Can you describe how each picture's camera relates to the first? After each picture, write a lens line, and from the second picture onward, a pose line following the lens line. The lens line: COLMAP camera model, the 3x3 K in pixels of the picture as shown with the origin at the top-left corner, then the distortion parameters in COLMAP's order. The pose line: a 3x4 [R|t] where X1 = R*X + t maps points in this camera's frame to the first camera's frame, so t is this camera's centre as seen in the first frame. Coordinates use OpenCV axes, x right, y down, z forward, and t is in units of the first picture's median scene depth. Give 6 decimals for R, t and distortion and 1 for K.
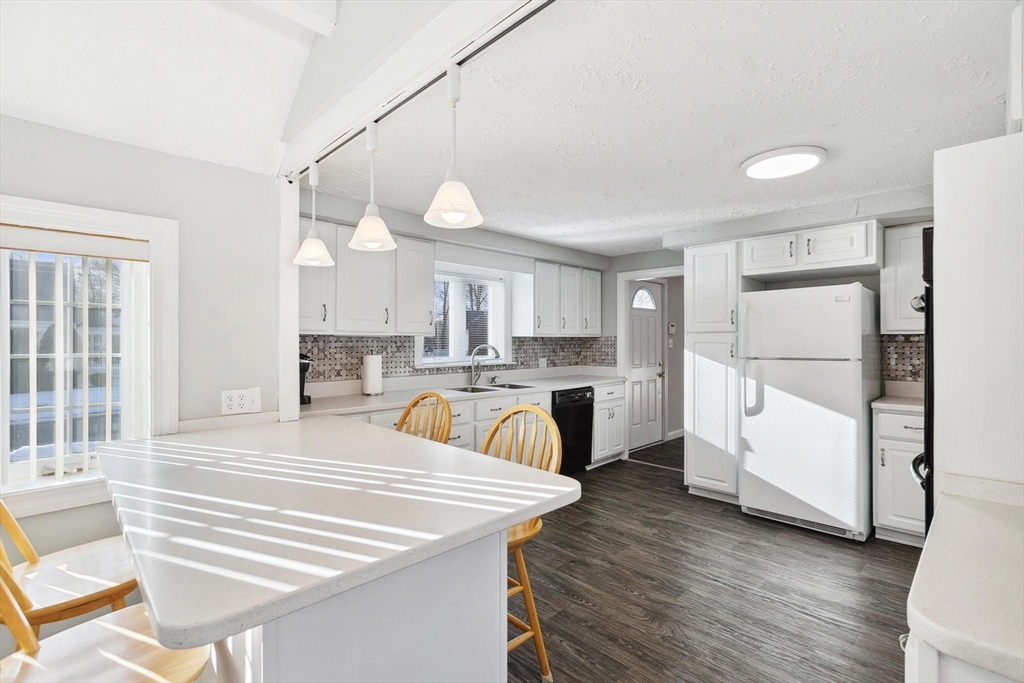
lens RADIAL K [[459.4, 0, 506.0], [0, 459.4, 338.6], [0, 0, 1]] dist [0.004274, -0.000780]
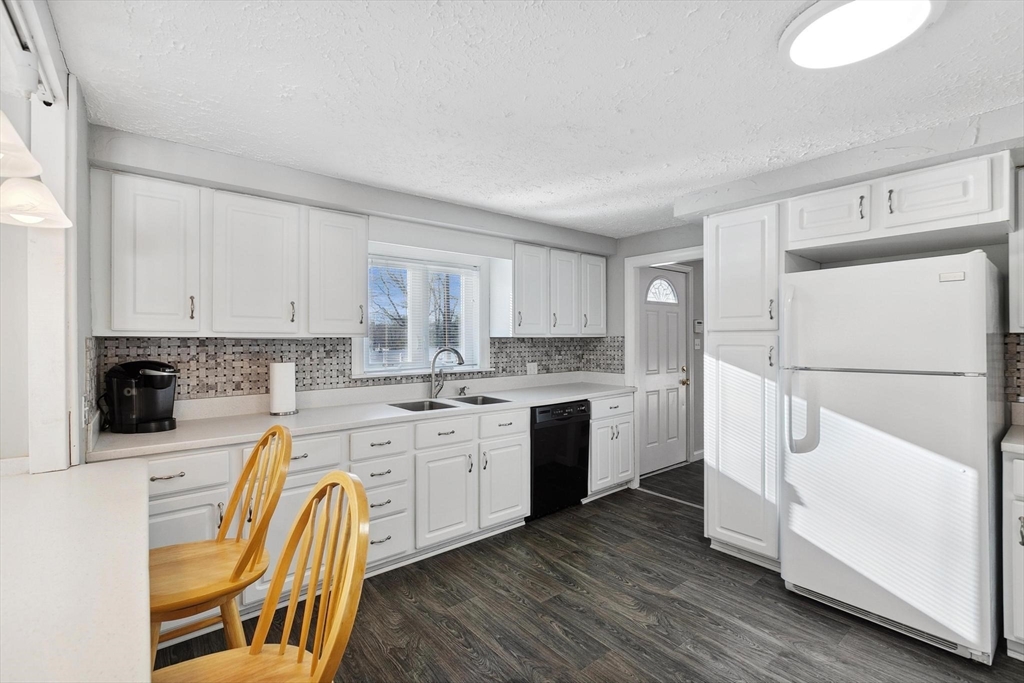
lens RADIAL K [[459.4, 0, 498.8], [0, 459.4, 338.9], [0, 0, 1]] dist [0.004274, -0.000780]
pose [[0.995776, -0.003188, -0.091763, 0.141417], [0.003528, 0.999988, 0.003540, -0.005715], [0.091750, -0.003849, 0.995775, 0.259484]]
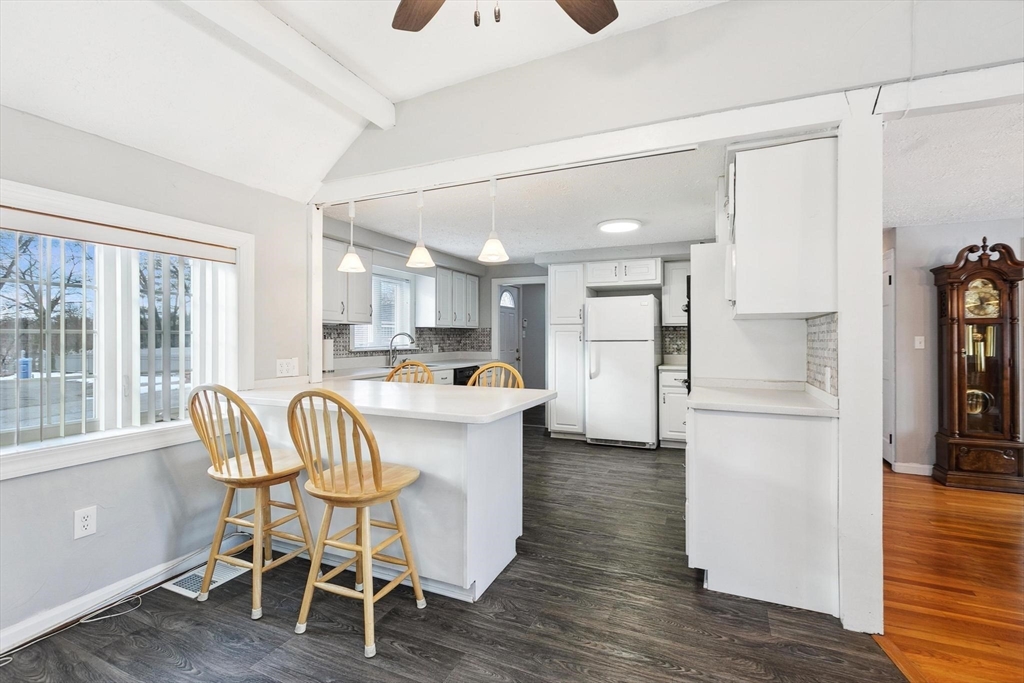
lens RADIAL K [[459.4, 0, 495.1], [0, 459.4, 333.2], [0, 0, 1]] dist [0.004274, -0.000780]
pose [[0.936286, 0.004484, 0.351209, -0.296386], [-0.003145, 0.999985, -0.004384, 0.023057], [-0.351224, 0.003000, 0.936287, -0.302911]]
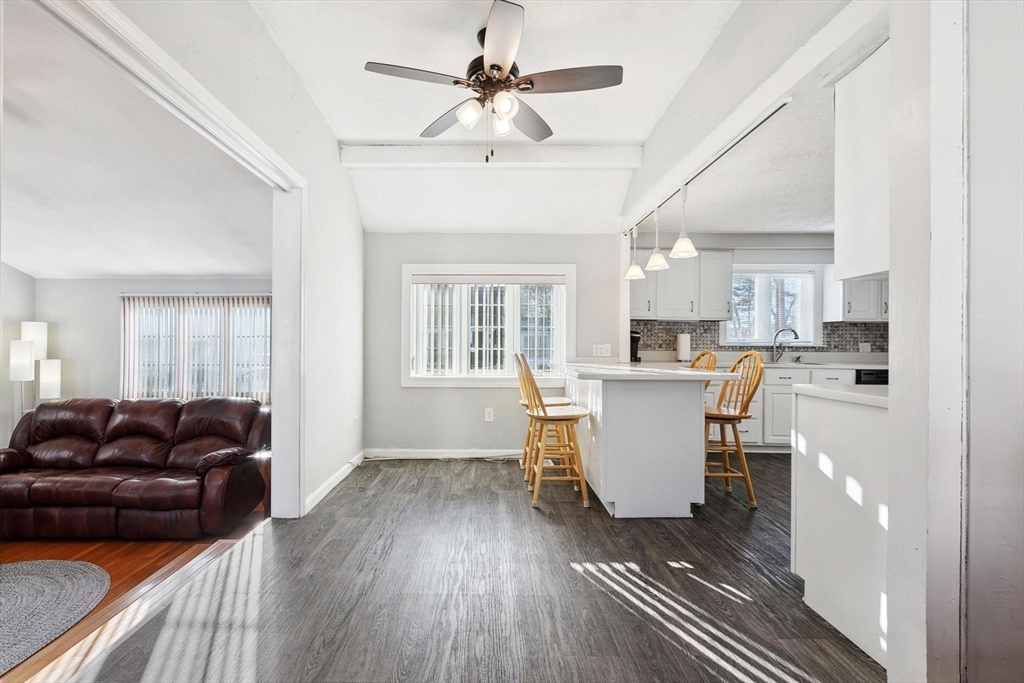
lens RADIAL K [[459.4, 0, 500.1], [0, 459.4, 340.5], [0, 0, 1]] dist [0.004274, -0.000780]
pose [[0.726826, 0.001361, -0.686820, 0.285000], [-0.003026, 0.999995, -0.001221, 0.059077], [0.686815, 0.002966, 0.726826, -0.453866]]
